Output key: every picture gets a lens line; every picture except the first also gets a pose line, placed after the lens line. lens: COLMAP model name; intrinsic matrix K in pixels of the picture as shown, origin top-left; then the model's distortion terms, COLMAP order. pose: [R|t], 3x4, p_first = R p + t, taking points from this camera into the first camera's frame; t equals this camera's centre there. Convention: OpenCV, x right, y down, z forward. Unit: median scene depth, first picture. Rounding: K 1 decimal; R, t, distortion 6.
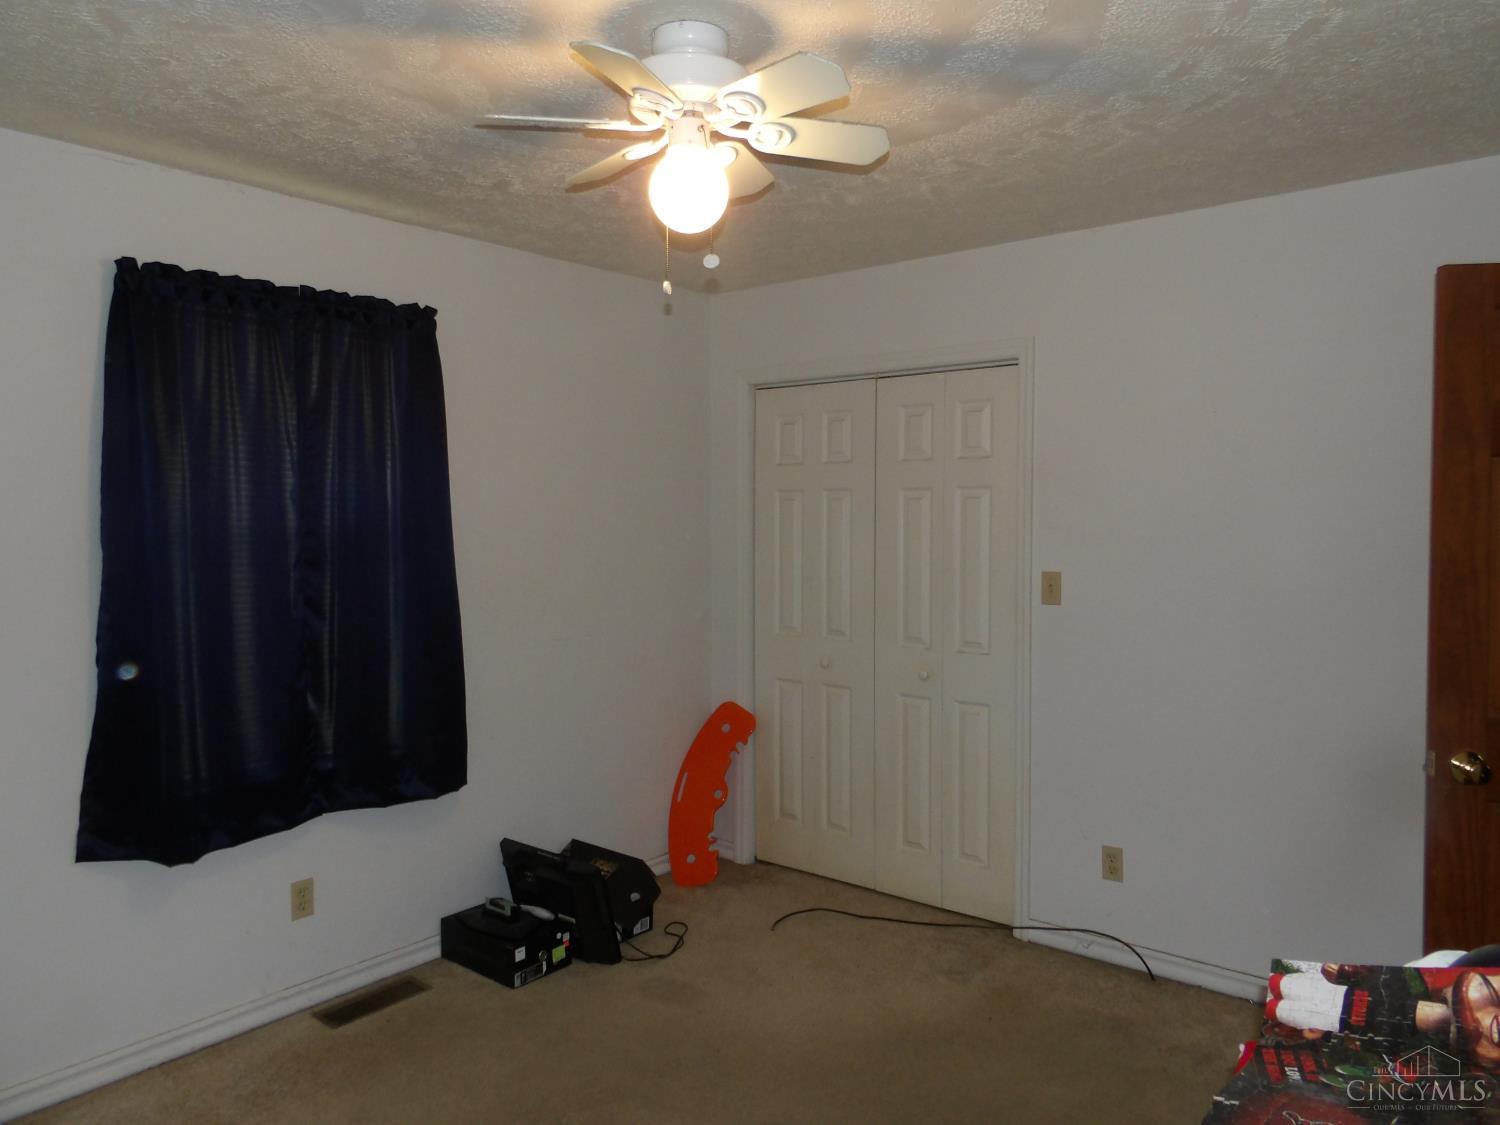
lens RADIAL K [[1079.6, 0, 751.5], [0, 1079.6, 565.1], [0, 0, 1]] dist [-0.018054, 0.024915]
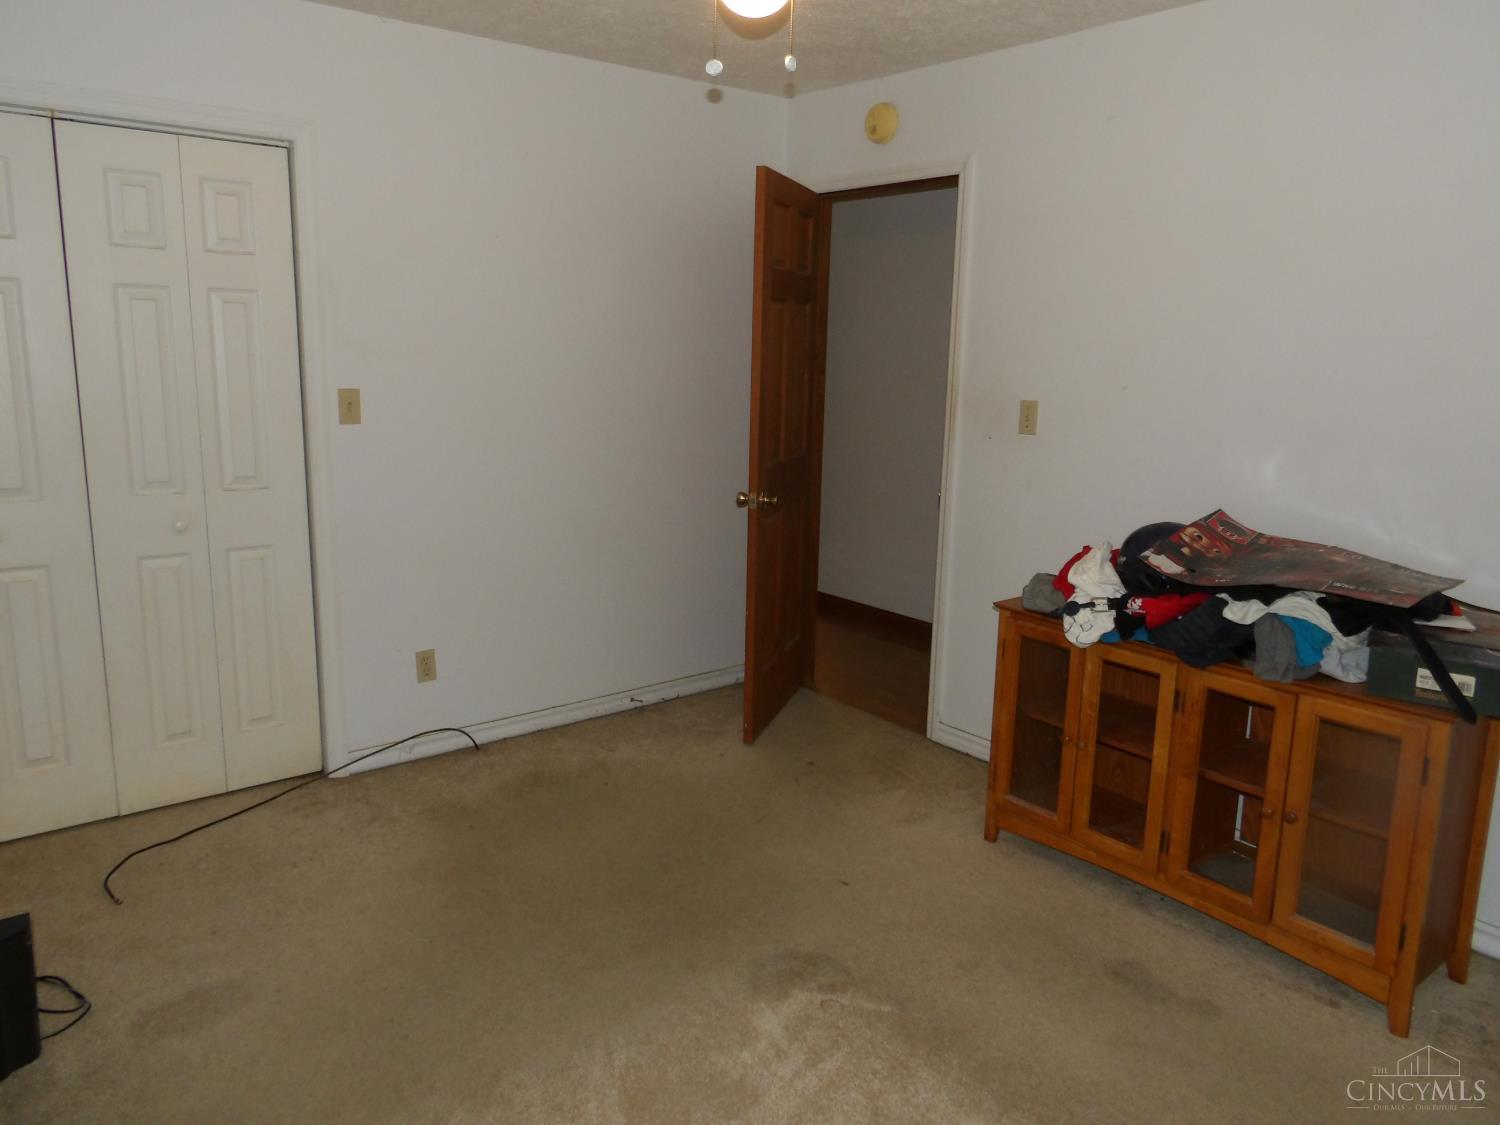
lens RADIAL K [[1079.6, 0, 752.5], [0, 1079.6, 557.1], [0, 0, 1]] dist [-0.018054, 0.024915]
pose [[0.176145, -0.181436, 0.967499, -0.599461], [0.020359, 0.983328, 0.180697, -0.012241], [-0.984154, -0.012131, 0.176902, 0.485987]]
